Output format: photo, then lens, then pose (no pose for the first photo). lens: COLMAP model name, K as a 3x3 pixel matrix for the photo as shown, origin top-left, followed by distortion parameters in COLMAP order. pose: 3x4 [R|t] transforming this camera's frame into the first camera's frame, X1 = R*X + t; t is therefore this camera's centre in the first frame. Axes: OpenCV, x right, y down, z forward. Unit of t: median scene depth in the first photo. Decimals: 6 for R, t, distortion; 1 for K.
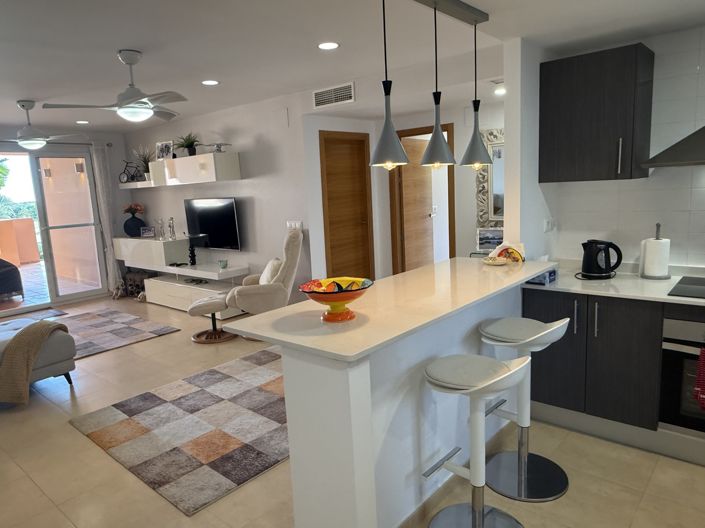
lens RADIAL K [[492.4, 0, 352.5], [0, 492.4, 264.0], [0, 0, 1]] dist [-0.000268, 0.000448]
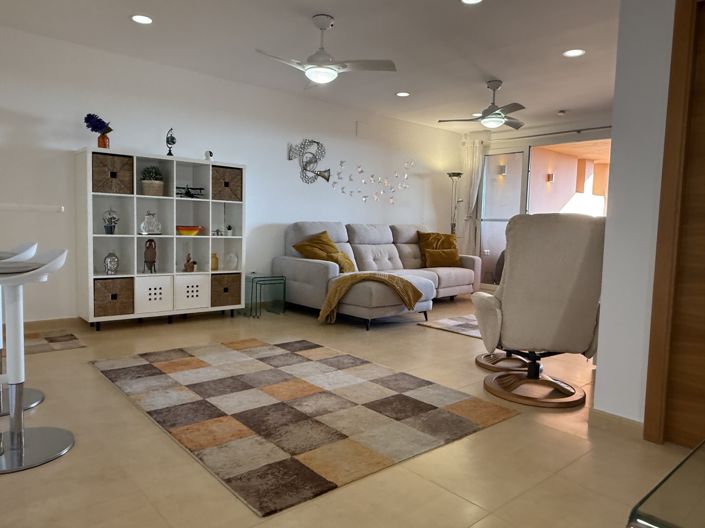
lens RADIAL K [[492.4, 0, 352.5], [0, 492.4, 264.0], [0, 0, 1]] dist [-0.000268, 0.000448]
pose [[-0.147767, 0.124752, -0.981123, 0.586202], [-0.180628, 0.971924, 0.150787, -0.078661], [0.972388, 0.199500, -0.121084, 1.171011]]
